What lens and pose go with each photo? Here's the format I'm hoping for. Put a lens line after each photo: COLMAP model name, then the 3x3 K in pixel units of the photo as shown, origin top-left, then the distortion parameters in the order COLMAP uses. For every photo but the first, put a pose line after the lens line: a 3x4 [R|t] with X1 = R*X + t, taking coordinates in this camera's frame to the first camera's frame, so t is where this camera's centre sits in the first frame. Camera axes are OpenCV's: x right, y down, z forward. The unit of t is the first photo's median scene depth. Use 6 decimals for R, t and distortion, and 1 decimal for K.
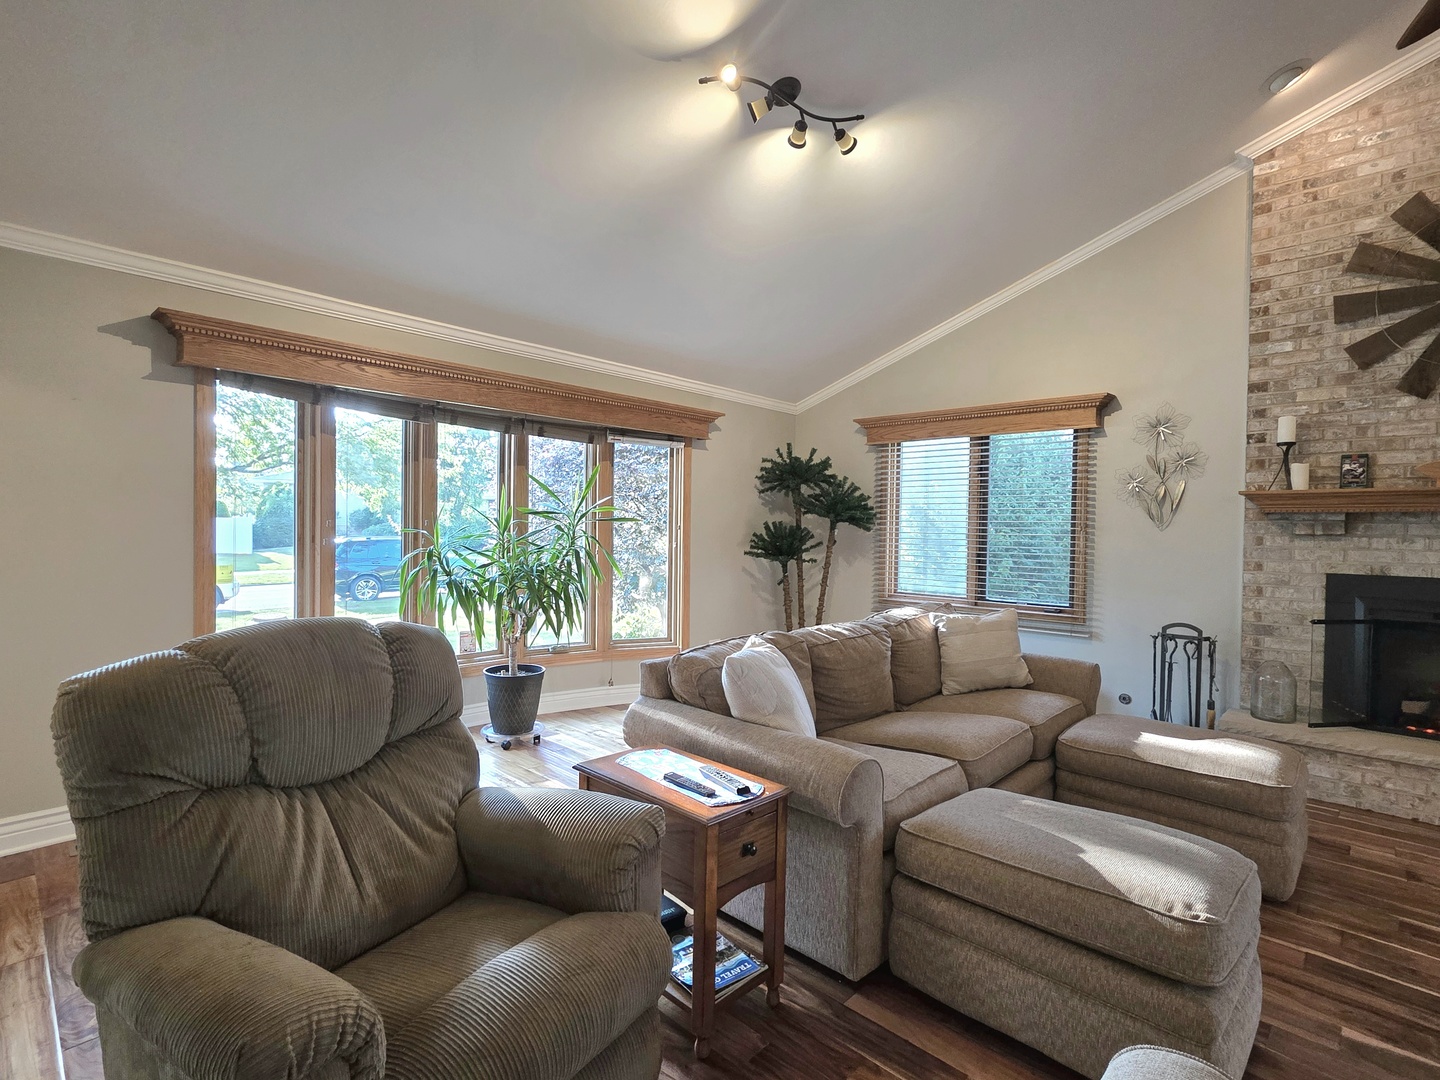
lens RADIAL K [[740.0, 0, 721.0], [0, 740.0, 532.5], [0, 0, 1]] dist [-0.000051, 0.000168]
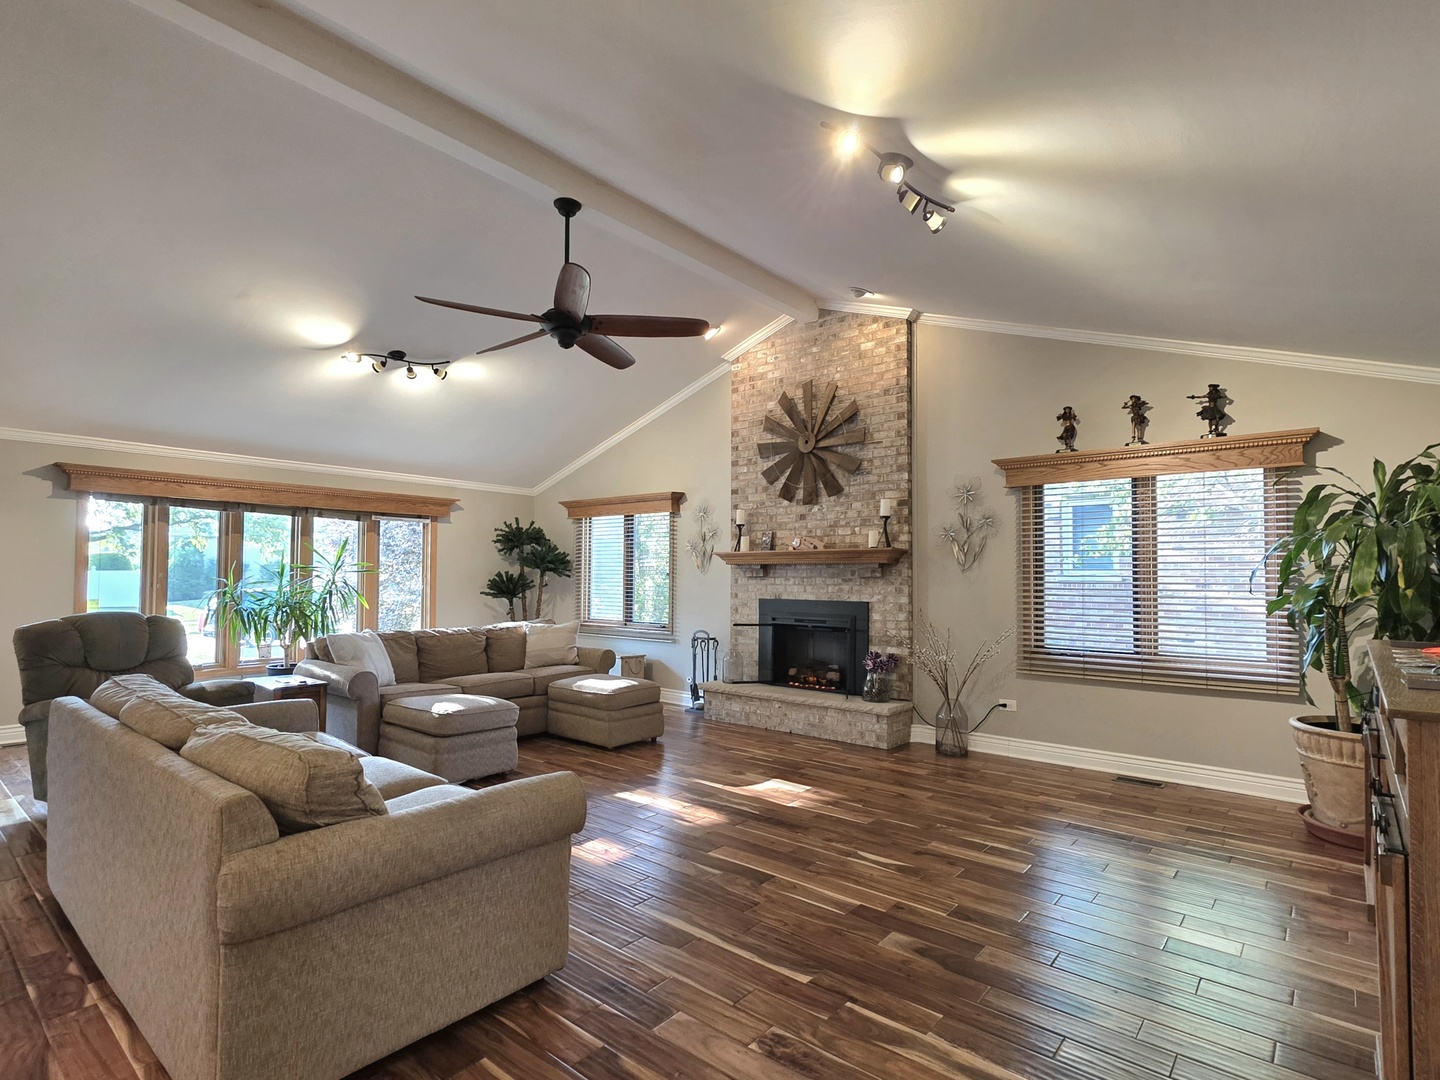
lens RADIAL K [[740.0, 0, 719.3], [0, 740.0, 551.0], [0, 0, 1]] dist [-0.000051, 0.000168]
pose [[0.996911, -0.005999, 0.078315, 0.553495], [0.009171, 0.999149, -0.040202, 0.011172], [-0.078007, 0.040796, 0.996118, -0.716128]]
